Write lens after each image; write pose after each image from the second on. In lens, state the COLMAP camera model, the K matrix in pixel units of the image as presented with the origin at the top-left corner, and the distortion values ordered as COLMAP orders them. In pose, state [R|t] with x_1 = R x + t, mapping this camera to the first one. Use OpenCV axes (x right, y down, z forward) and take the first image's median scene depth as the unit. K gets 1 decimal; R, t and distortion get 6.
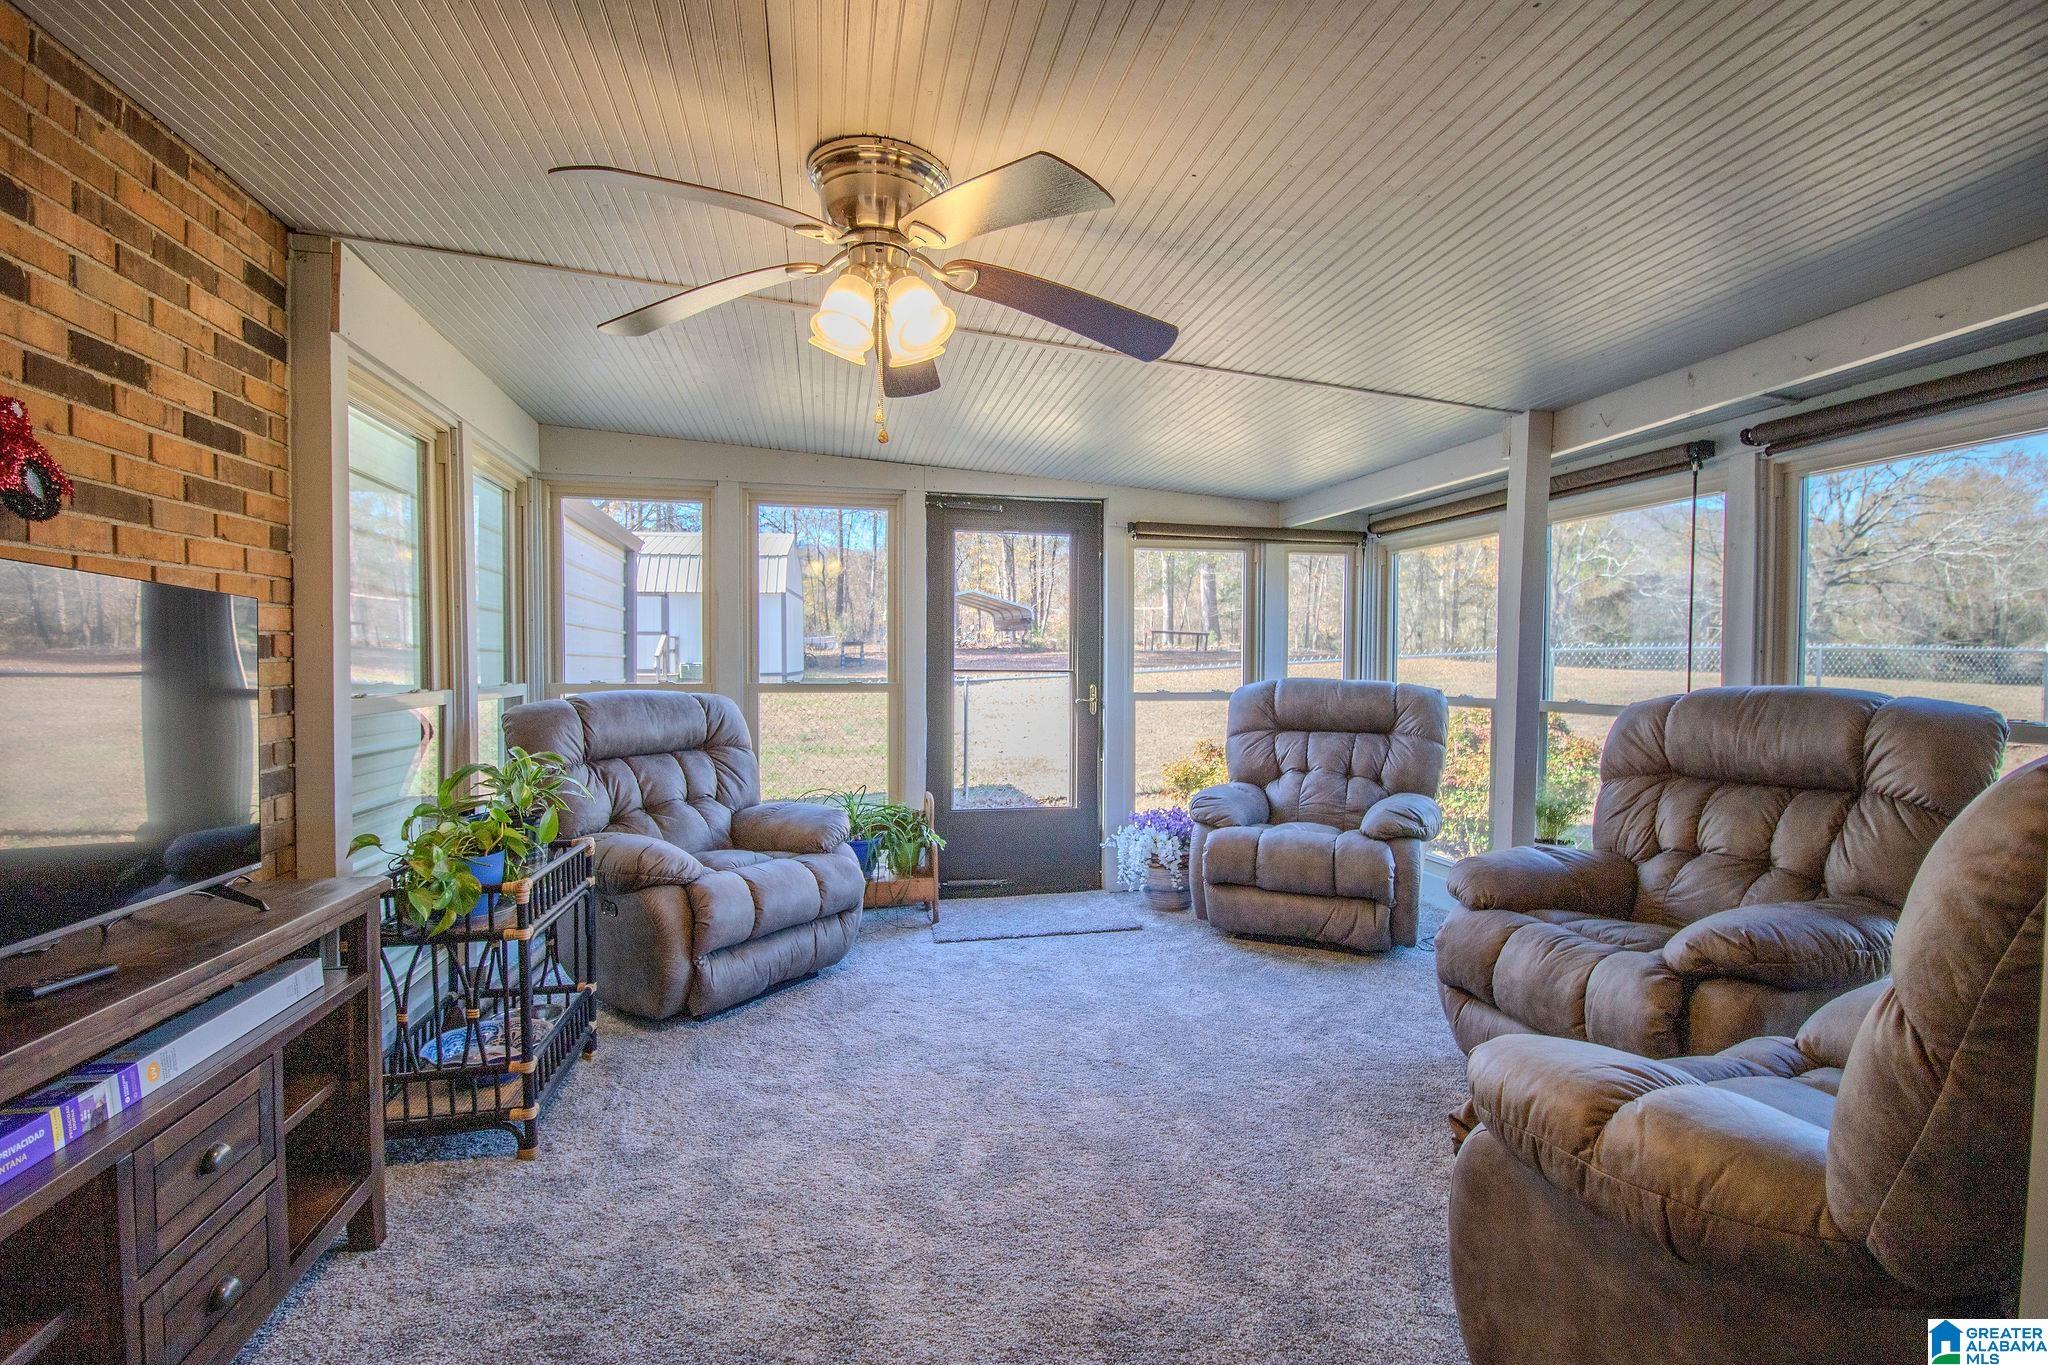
lens RADIAL K [[963.5, 0, 1031.2], [0, 963.5, 696.6], [0, 0, 1]] dist [0.000009, -0.013173]
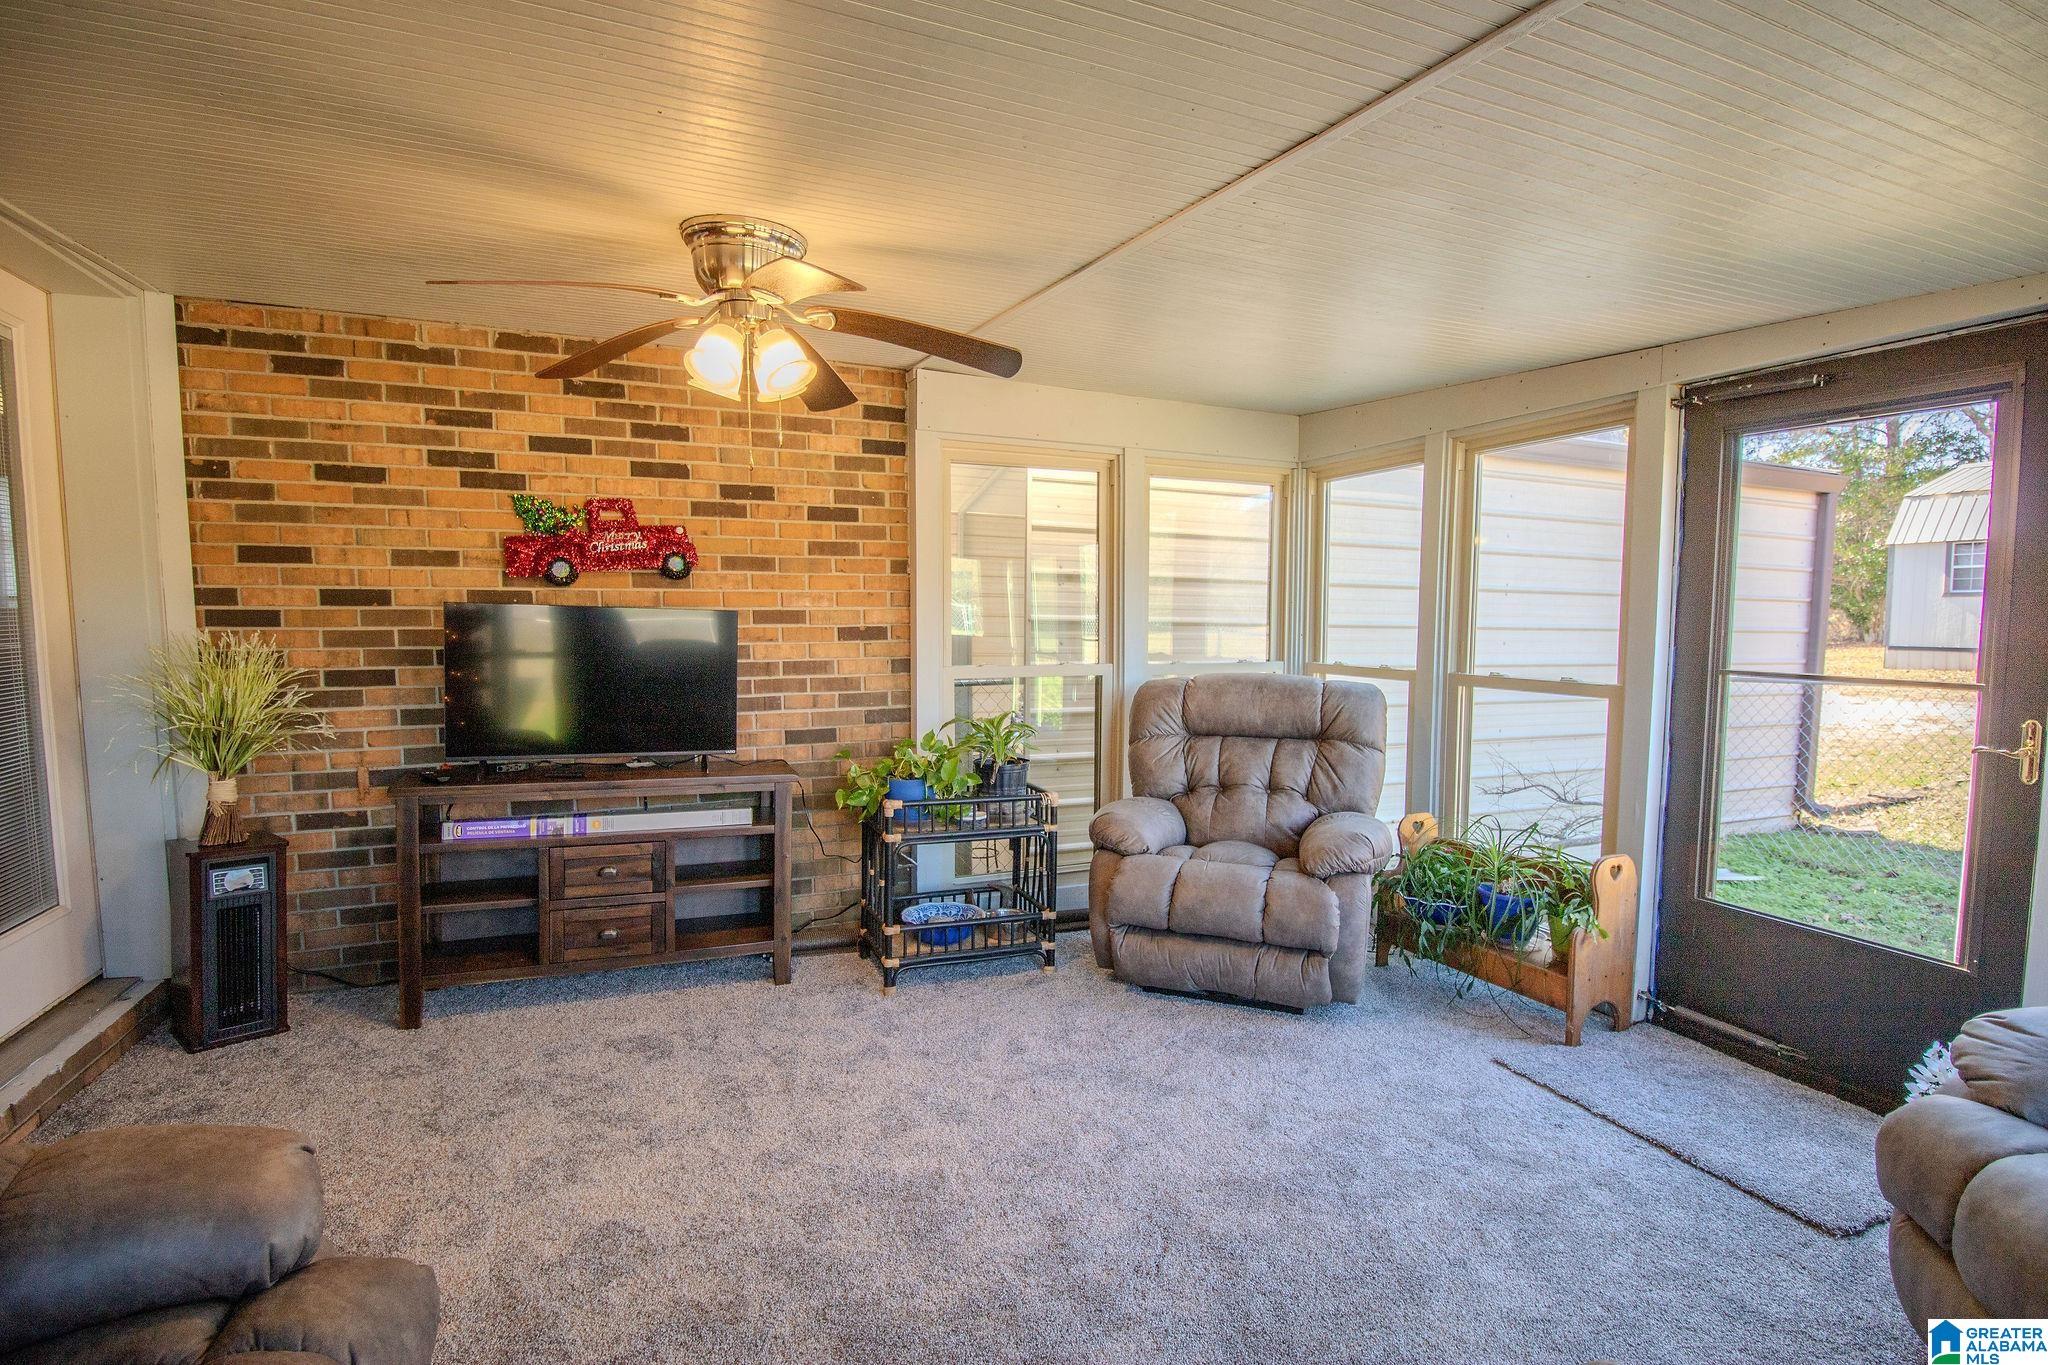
lens RADIAL K [[963.5, 0, 1024.1], [0, 963.5, 673.2], [0, 0, 1]] dist [0.000009, -0.013173]
pose [[0.170517, 0.056931, -0.983709, 0.716024], [-0.041817, 0.997848, 0.050501, -0.060944], [0.984467, 0.032524, 0.172531, 0.759362]]
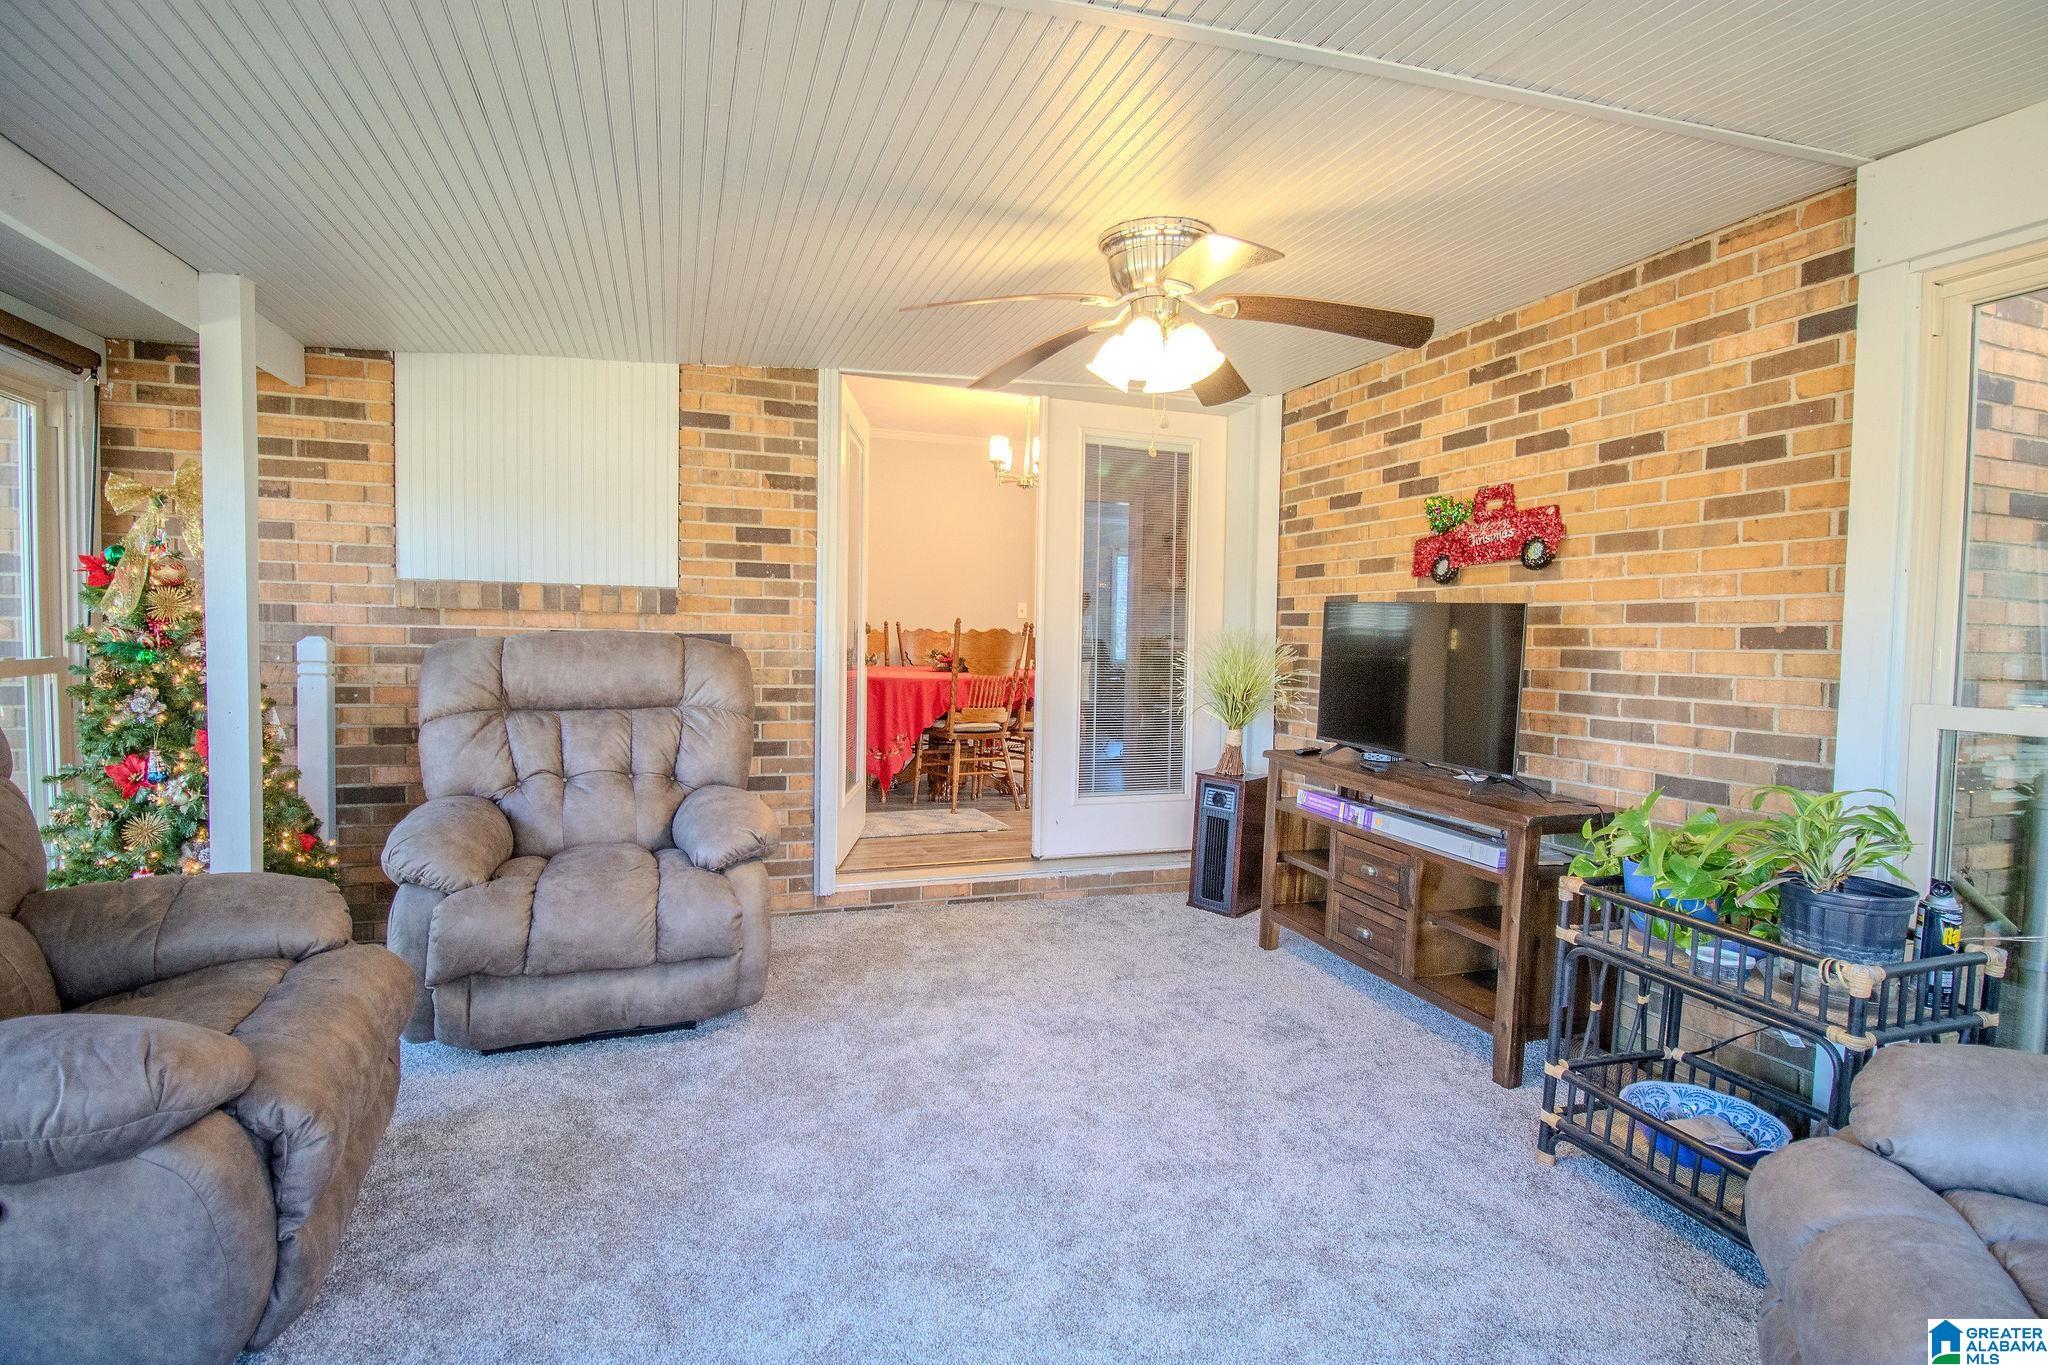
lens RADIAL K [[963.5, 0, 1015.1], [0, 963.5, 673.6], [0, 0, 1]] dist [0.000009, -0.013173]
pose [[-0.991262, -0.018472, -0.130605, 0.115005], [-0.029219, 0.996297, 0.080856, -0.055774], [0.128628, 0.083965, -0.988132, 1.482936]]
